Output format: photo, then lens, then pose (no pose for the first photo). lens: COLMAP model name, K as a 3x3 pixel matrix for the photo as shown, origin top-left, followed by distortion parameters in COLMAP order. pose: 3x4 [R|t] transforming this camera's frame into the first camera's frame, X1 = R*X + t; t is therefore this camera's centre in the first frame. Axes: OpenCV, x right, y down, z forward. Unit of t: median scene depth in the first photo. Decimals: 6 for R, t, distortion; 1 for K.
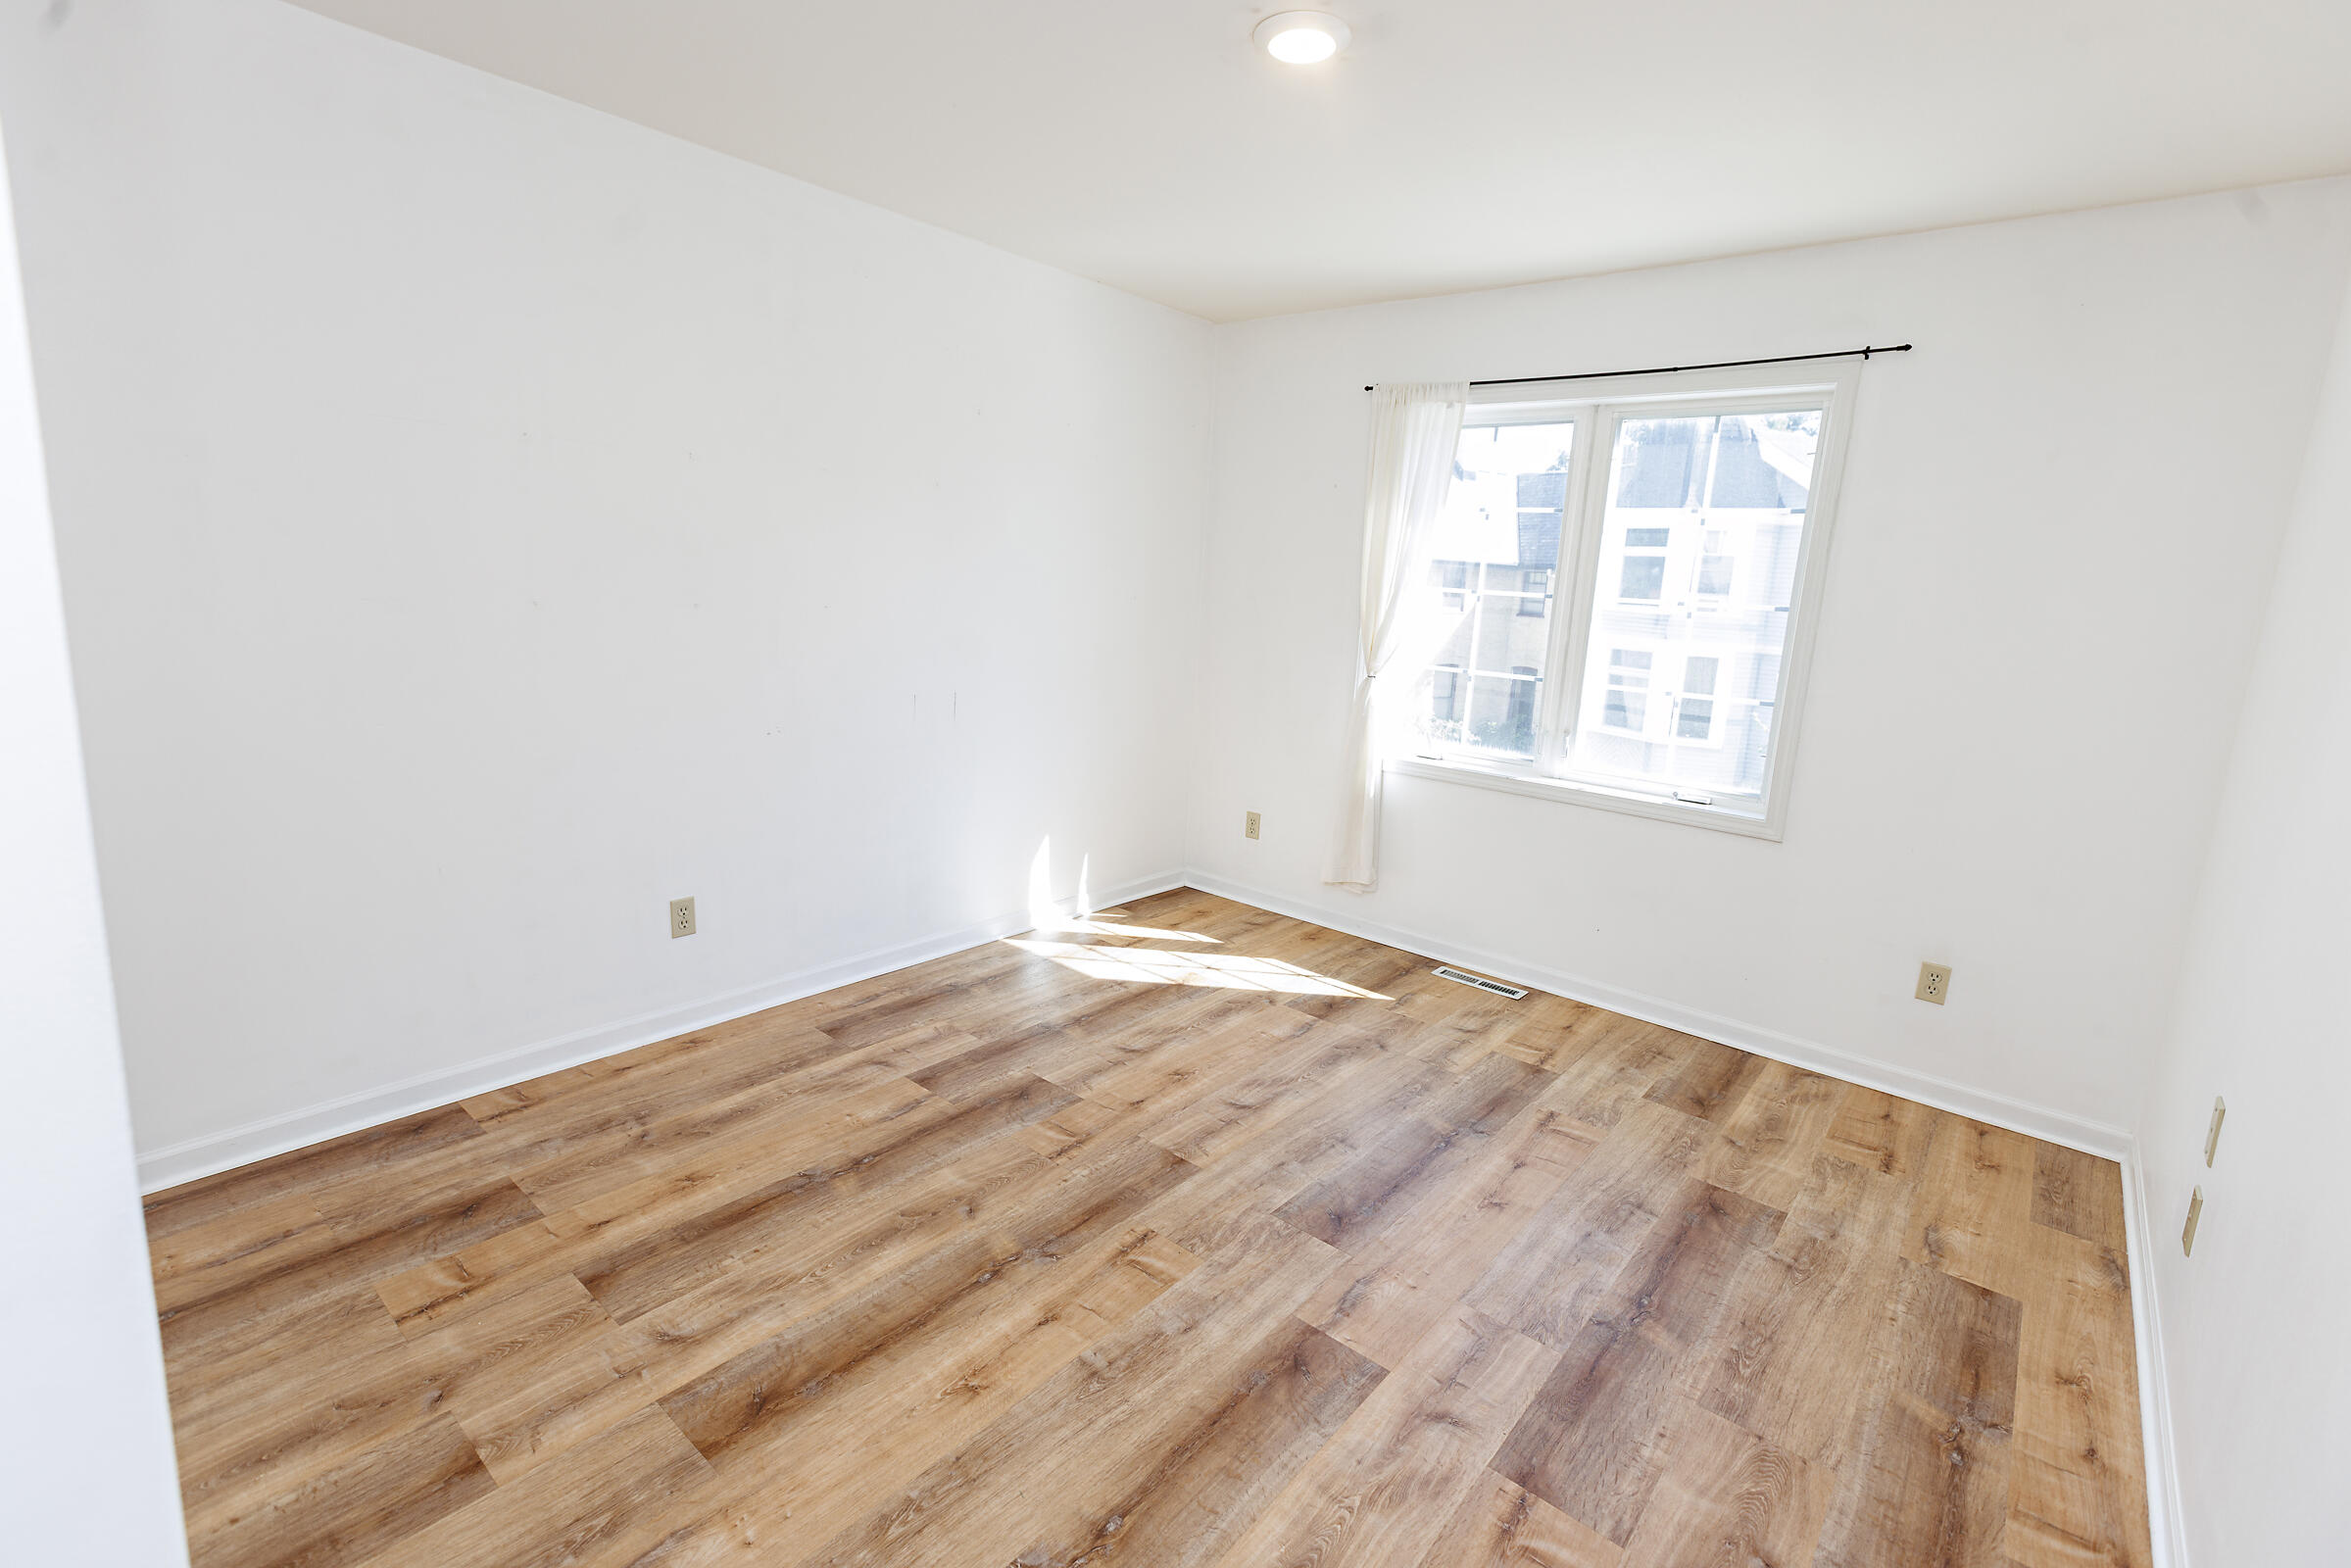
lens RADIAL K [[1062.2, 0, 1183.6], [0, 1062.2, 790.3], [0, 0, 1]] dist [0.001563, -0.000040]
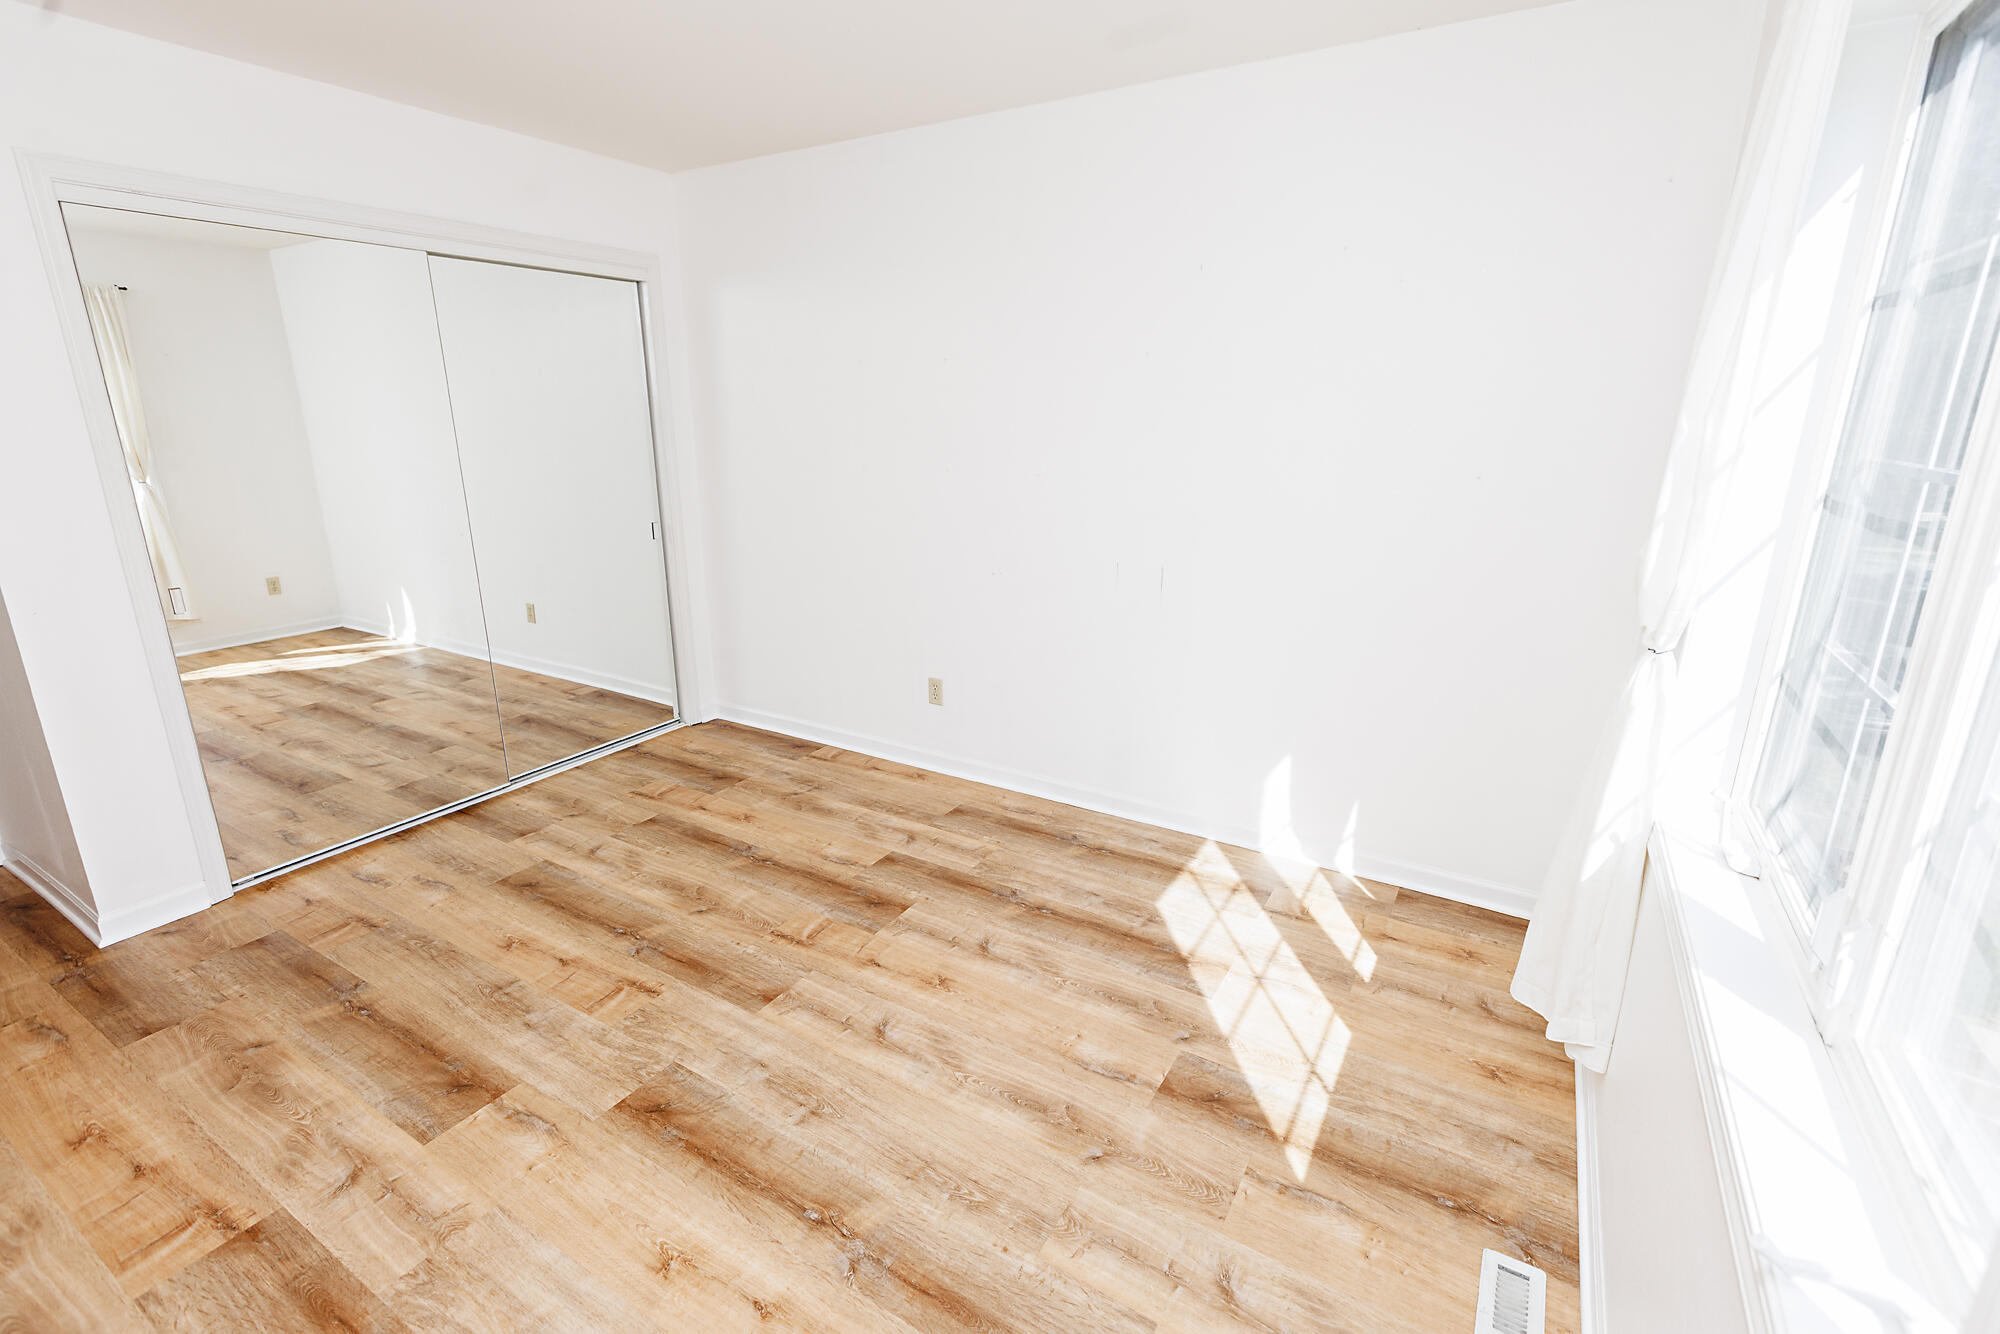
lens RADIAL K [[903.6, 0, 1006.0], [0, 903.6, 671.5], [0, 0, 1]] dist [0.001563, -0.000040]
pose [[0.147648, 0.226721, -0.962703, 0.798364], [-0.193727, 0.961146, 0.196642, -0.185445], [0.969881, 0.157468, 0.185833, 0.968084]]
